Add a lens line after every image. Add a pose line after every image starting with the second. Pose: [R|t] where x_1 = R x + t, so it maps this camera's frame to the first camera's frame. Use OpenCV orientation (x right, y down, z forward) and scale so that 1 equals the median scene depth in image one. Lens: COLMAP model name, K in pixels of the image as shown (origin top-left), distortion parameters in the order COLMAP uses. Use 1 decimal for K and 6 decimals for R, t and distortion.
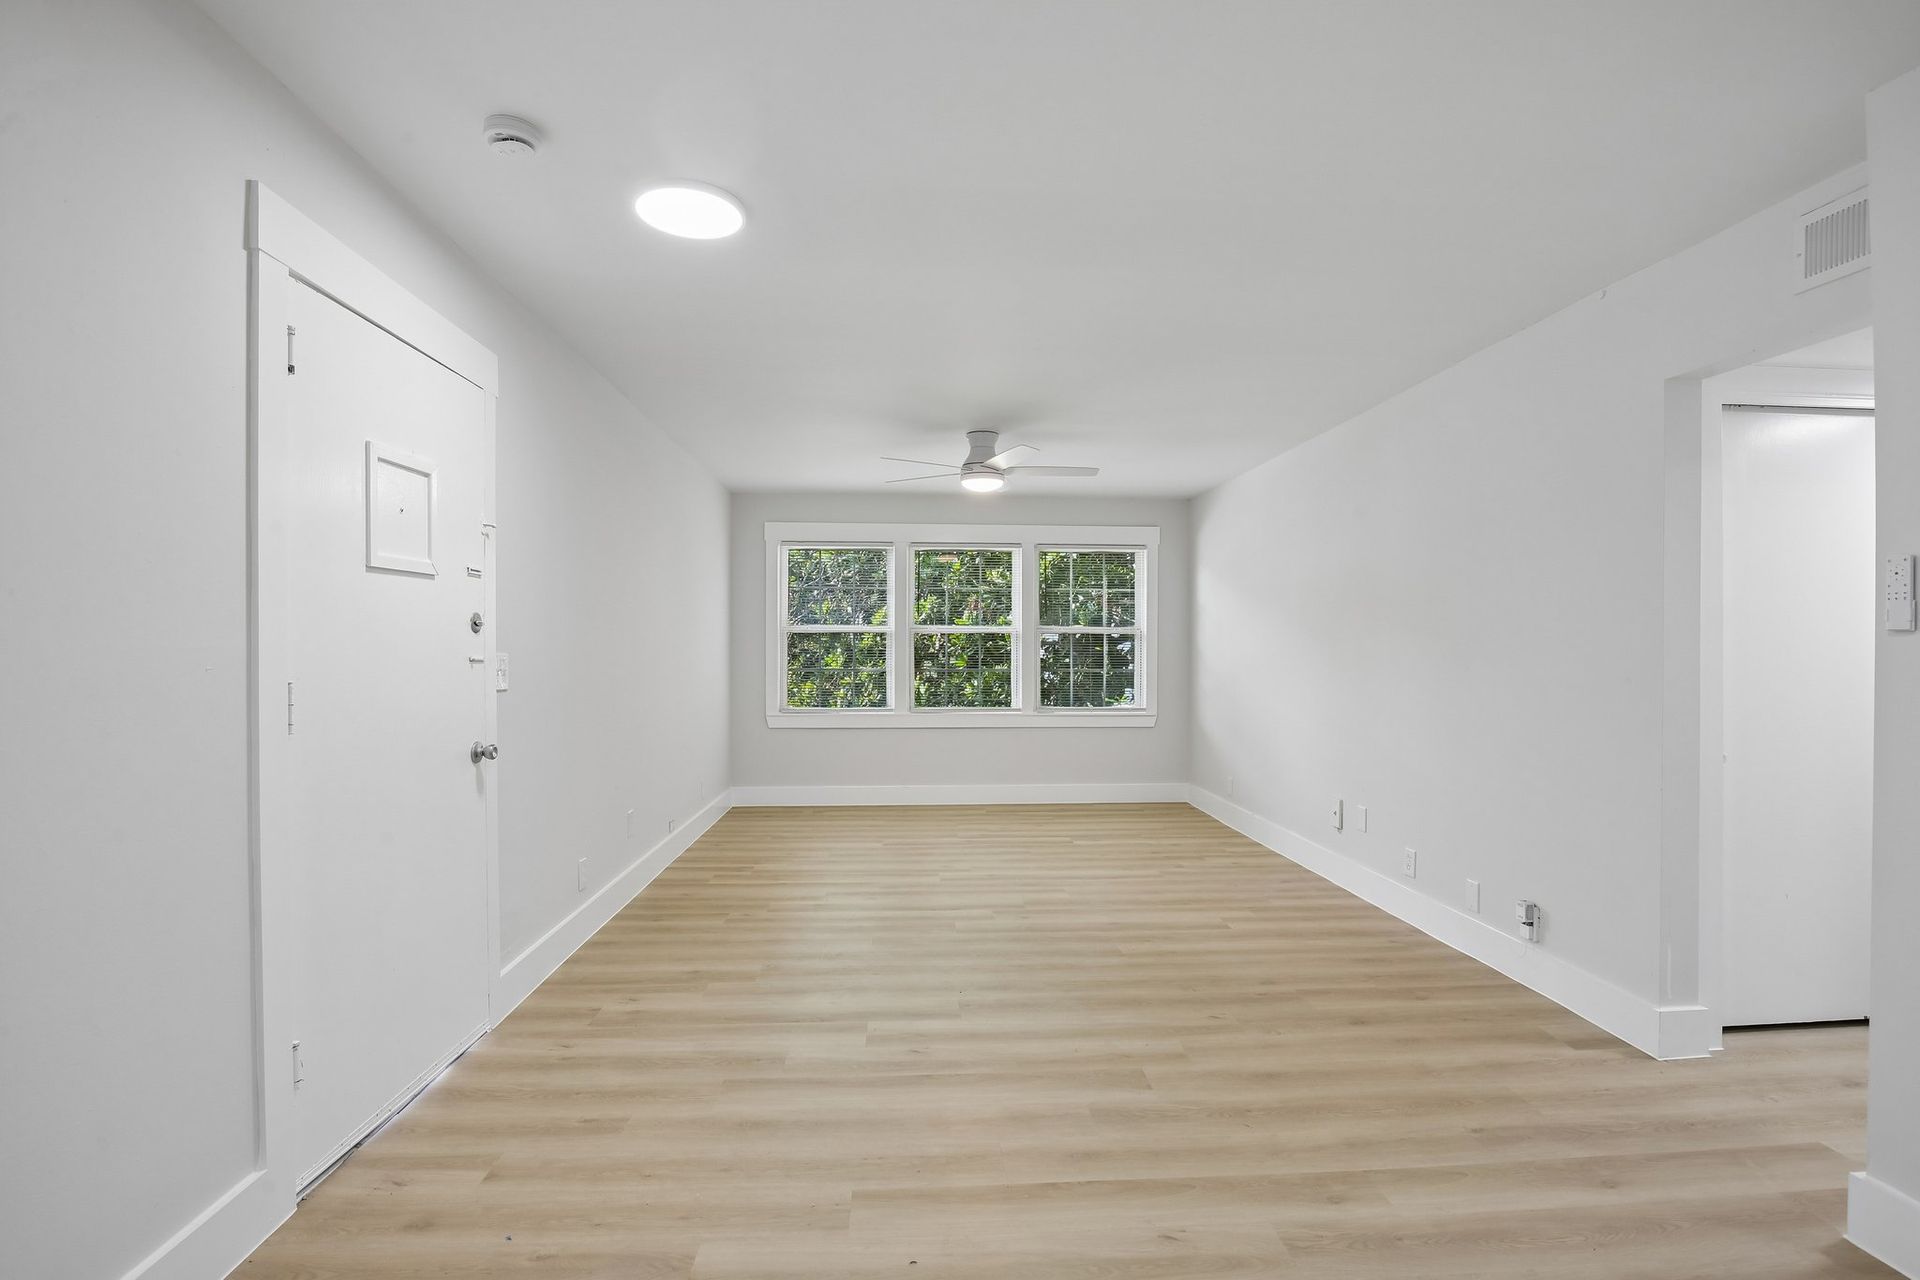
lens RADIAL K [[895.0, 0, 974.0], [0, 895.0, 657.5], [0, 0, 1]] dist [-0.016184, 0.000309]
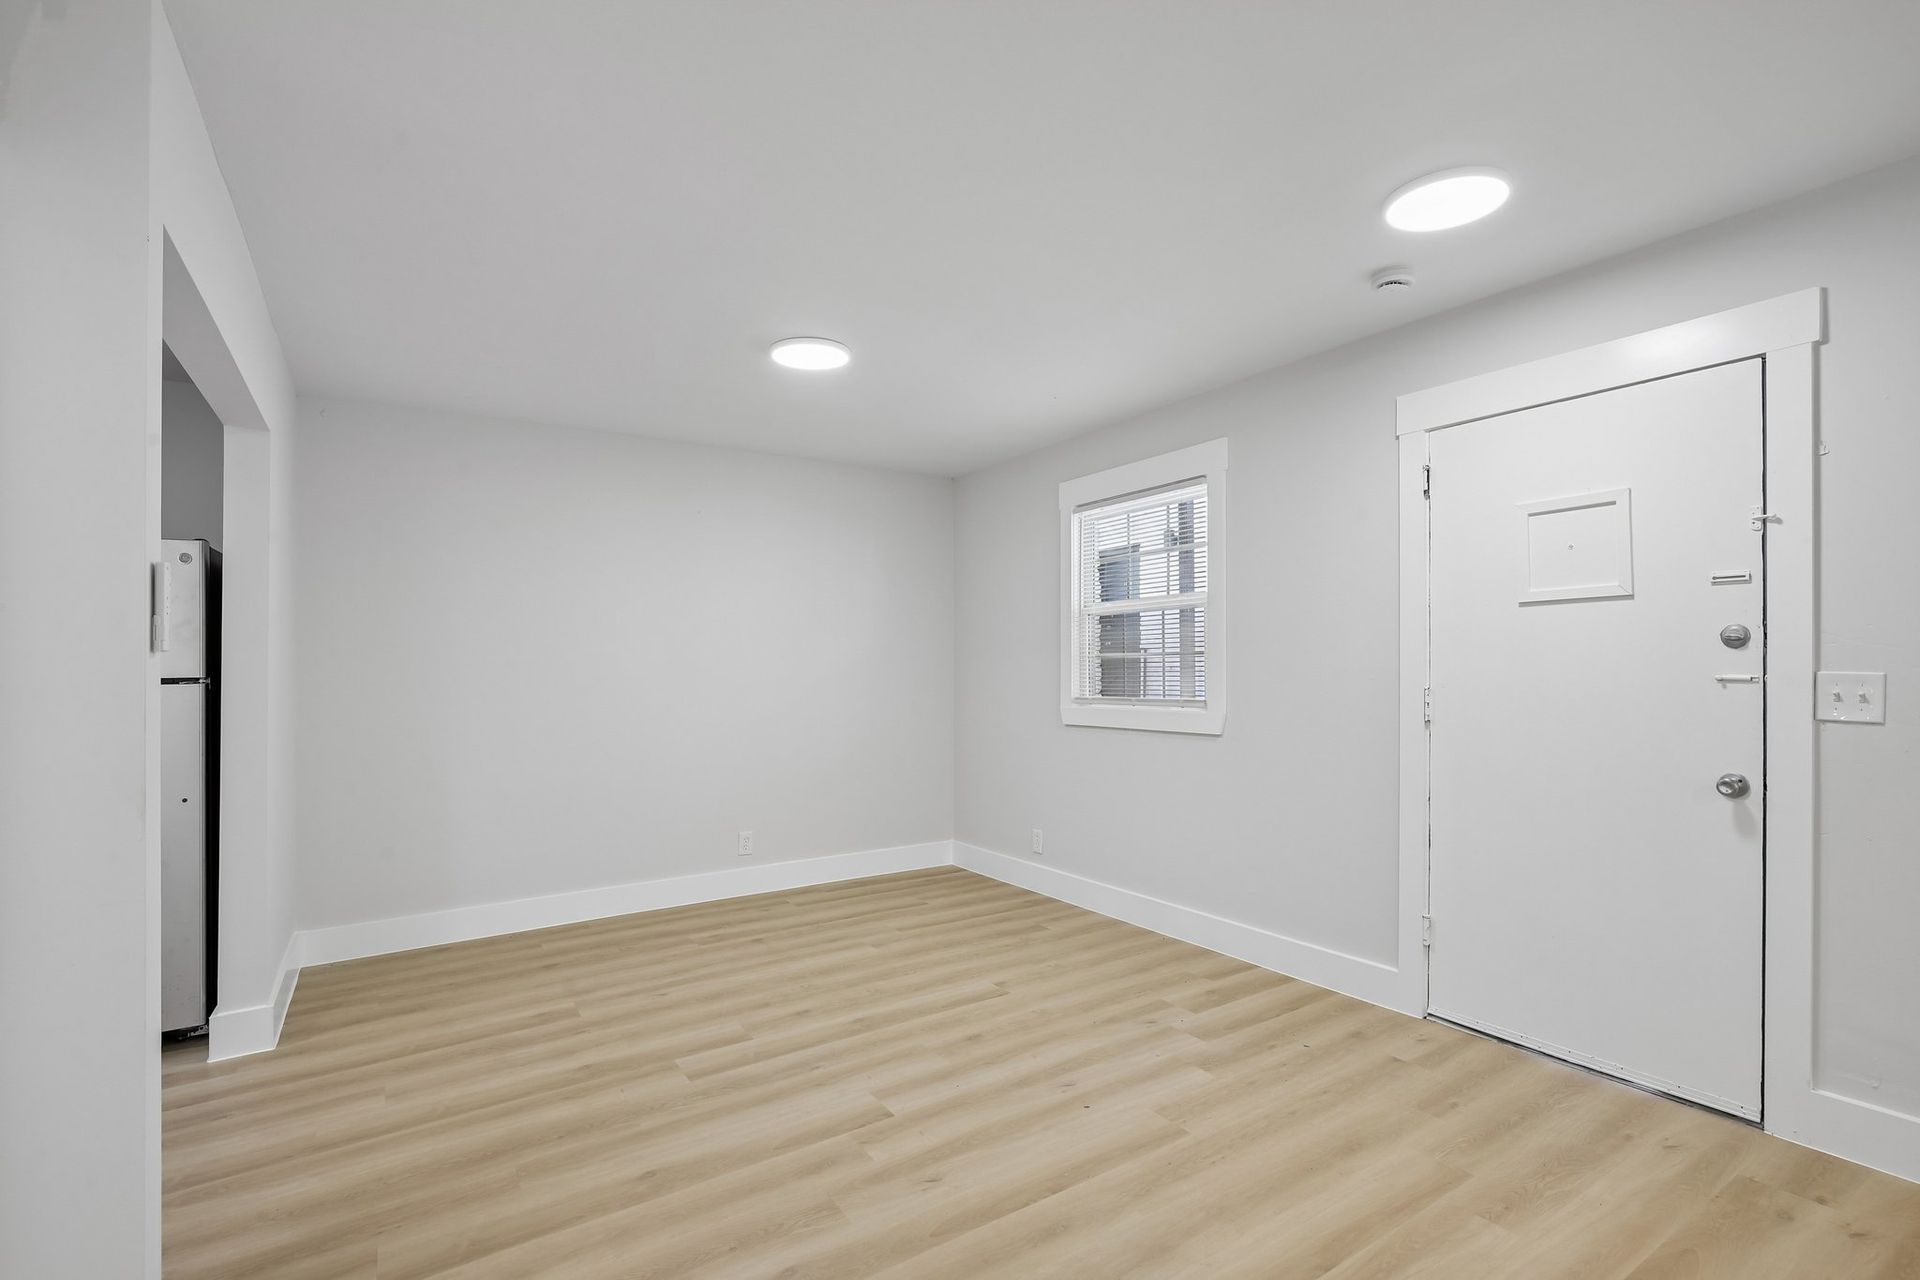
lens RADIAL K [[893.6, 0, 979.5], [0, 893.6, 665.5], [0, 0, 1]] dist [-0.003556, -0.000649]
pose [[-0.865264, 0.004279, -0.501299, 0.614261], [0.002215, 0.999986, 0.004712, -0.019576], [0.501312, 0.002967, -0.865261, 1.670956]]
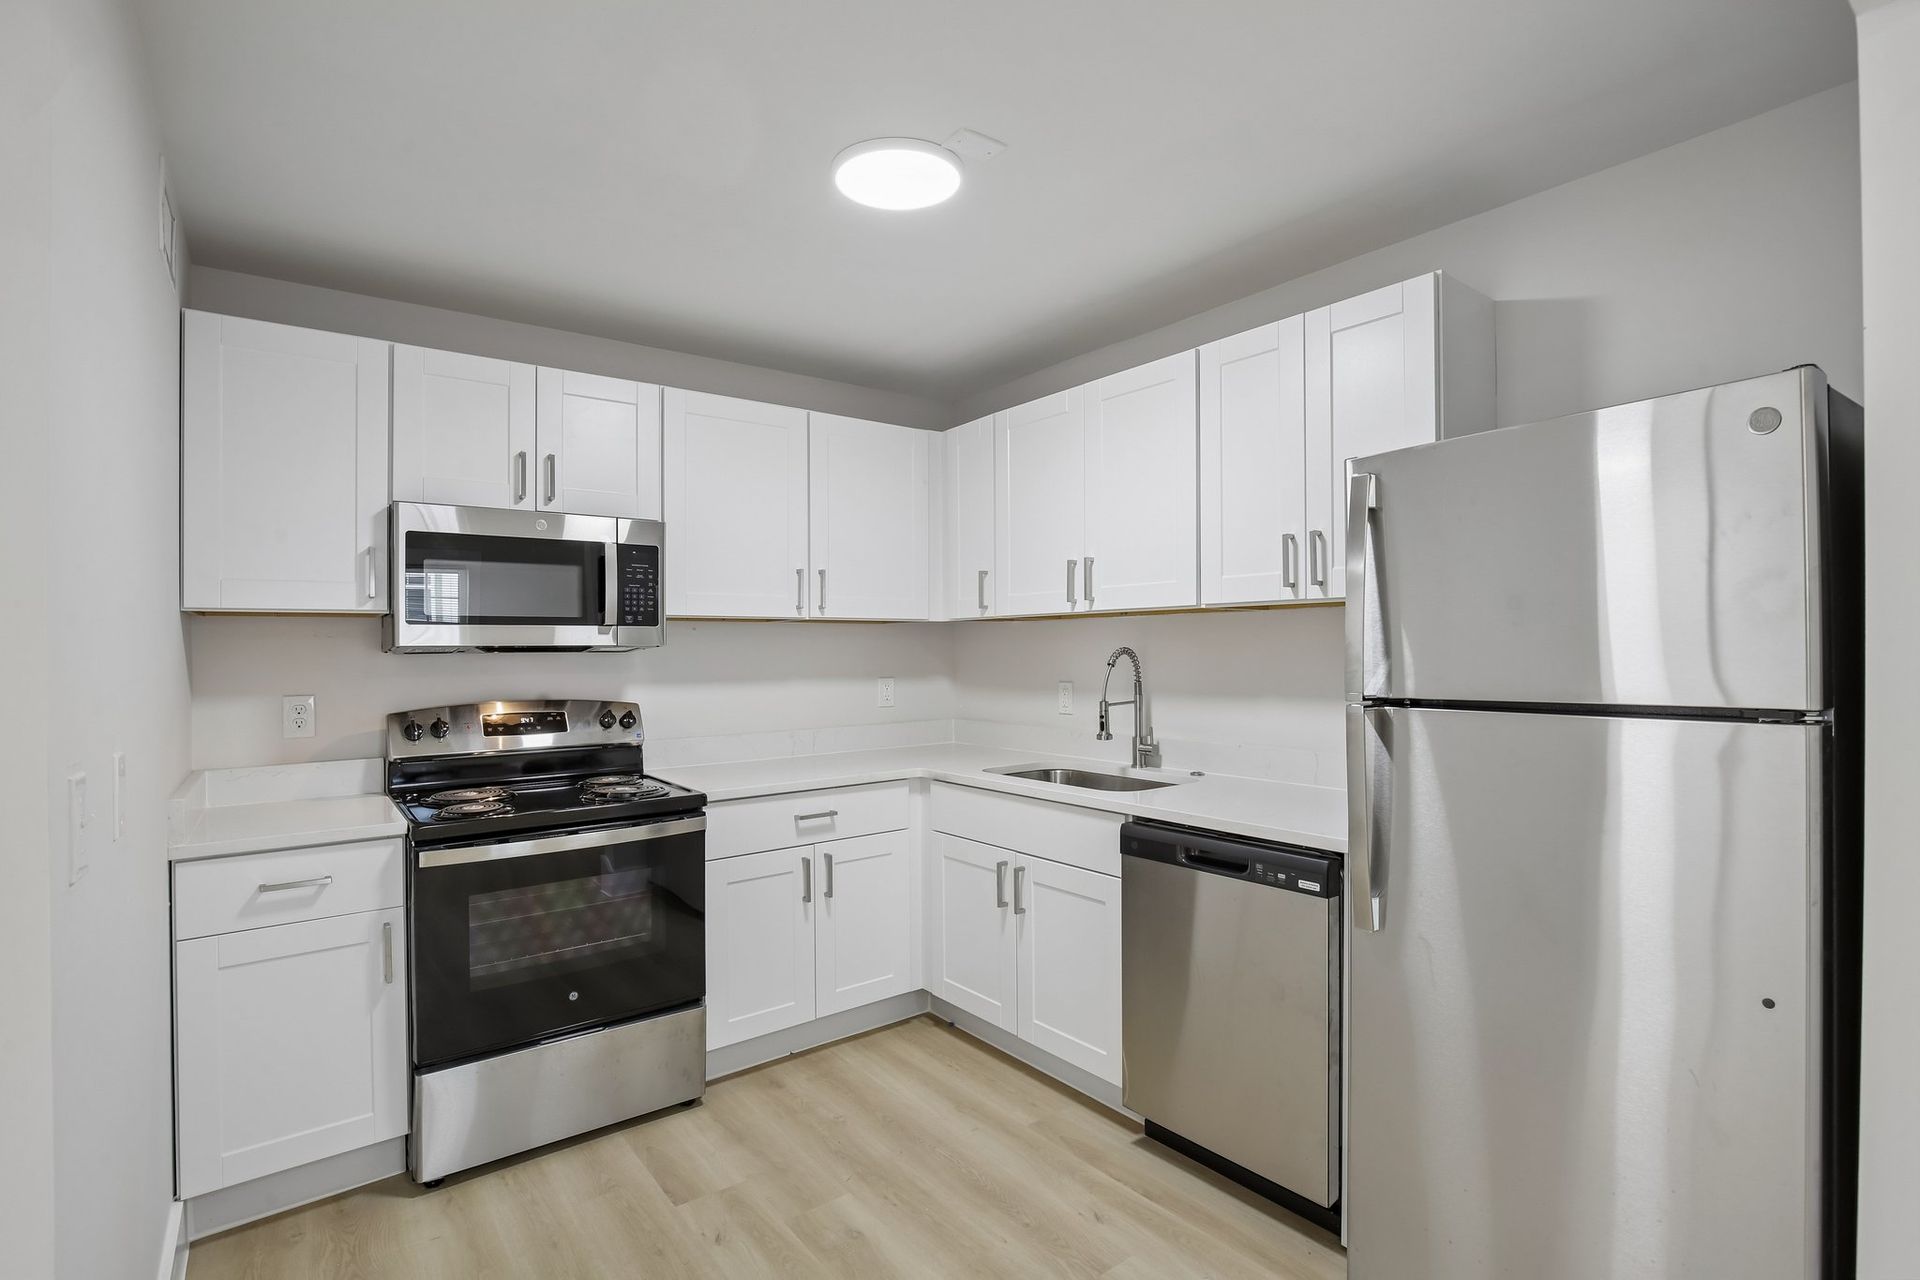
lens RADIAL K [[912.8, 0, 966.4], [0, 912.8, 644.0], [0, 0, 1]] dist [-0.016827, 0.001126]
pose [[-0.561837, 0.007756, 0.827212, 0.776199], [0.010667, 0.999941, -0.002131, -0.040648], [-0.827179, 0.007627, -0.561886, 0.737844]]
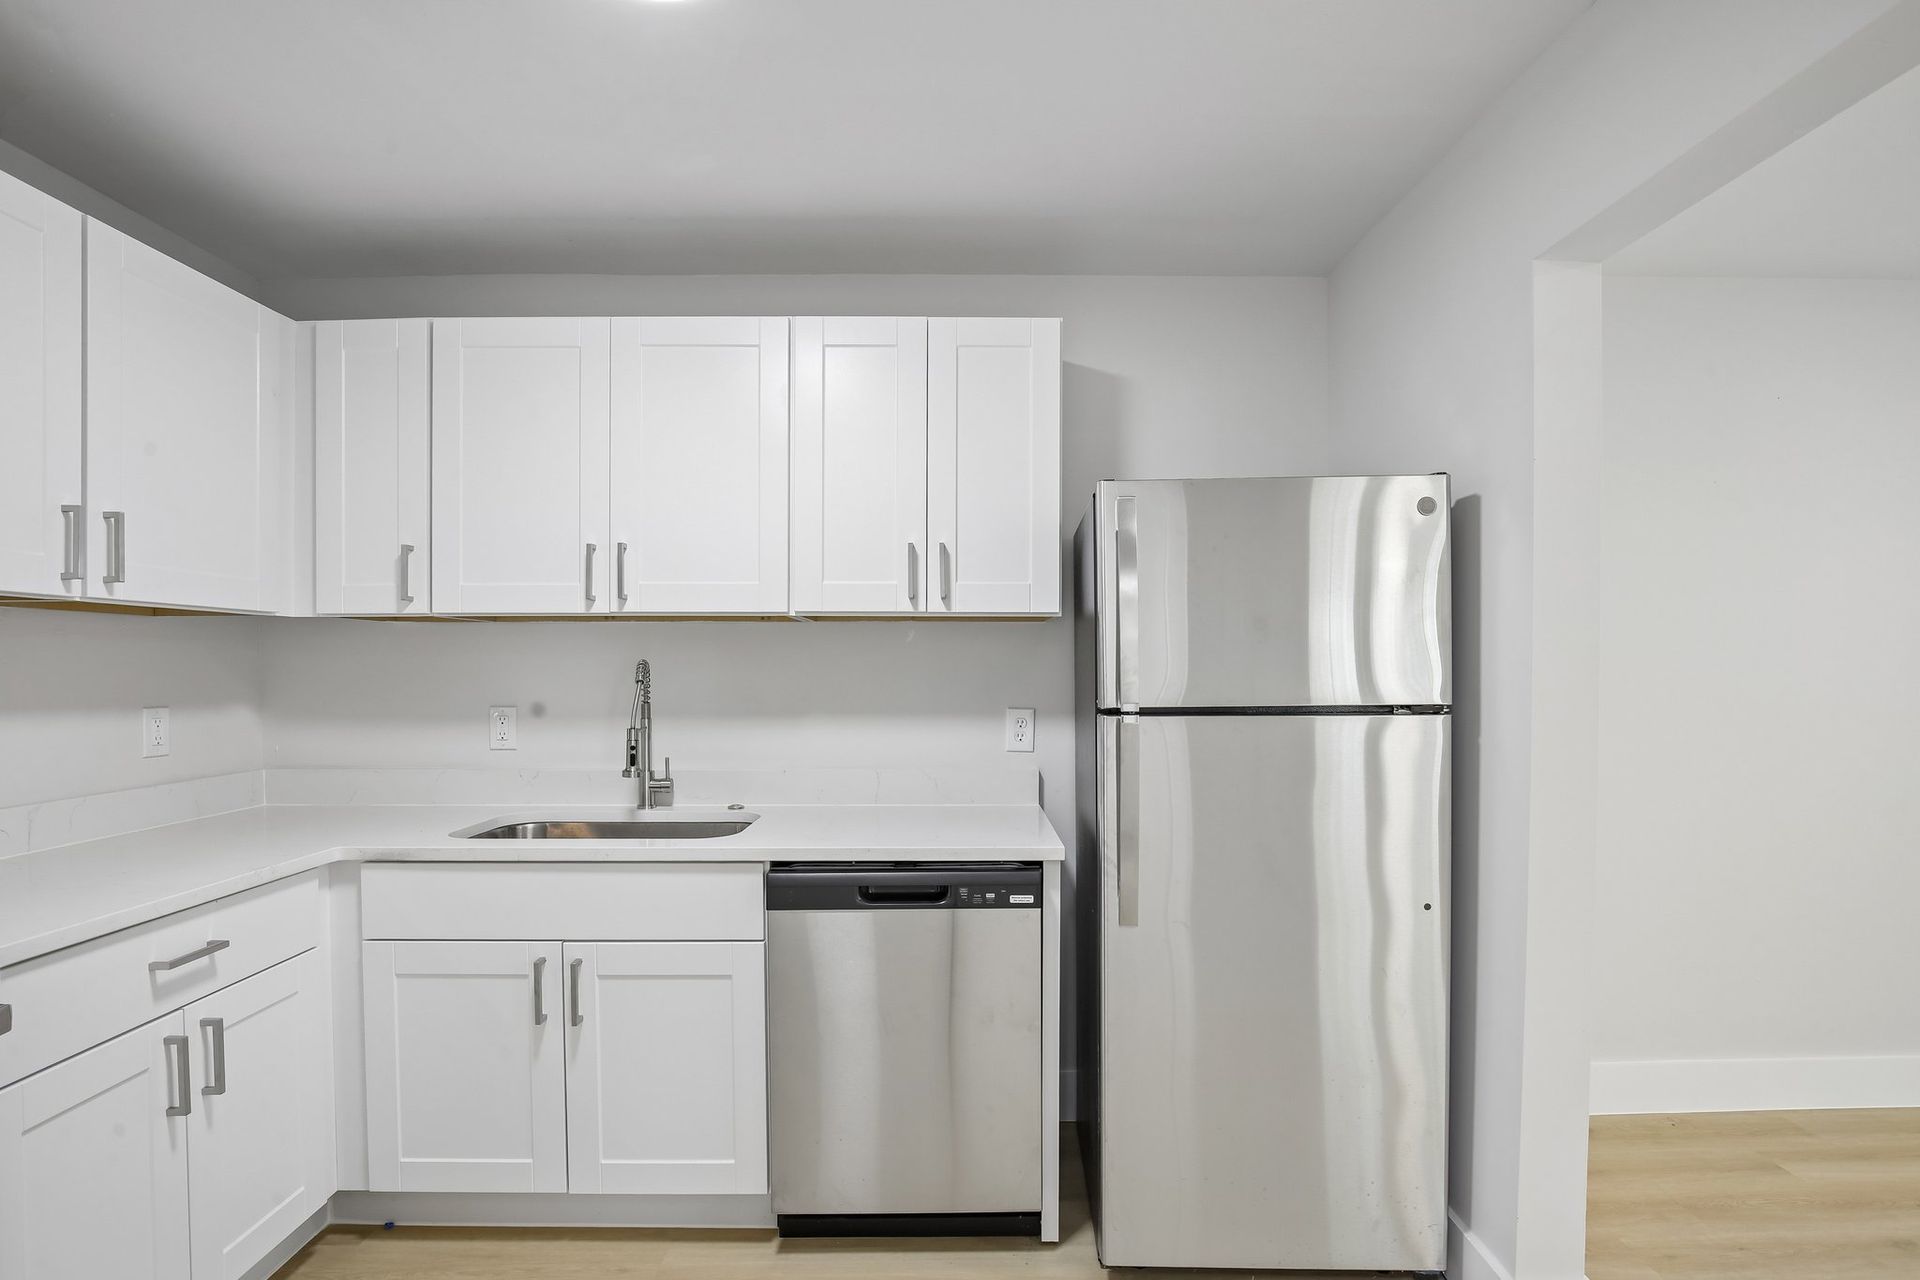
lens RADIAL K [[949.1, 0, 956.2], [0, 949.1, 676.0], [0, 0, 1]] dist [-0.021861, 0.000171]
pose [[-0.998277, -0.002302, 0.058639, 1.290104], [-0.001422, 0.999886, 0.015042, -0.034742], [-0.058667, 0.014933, -0.998166, 0.874332]]
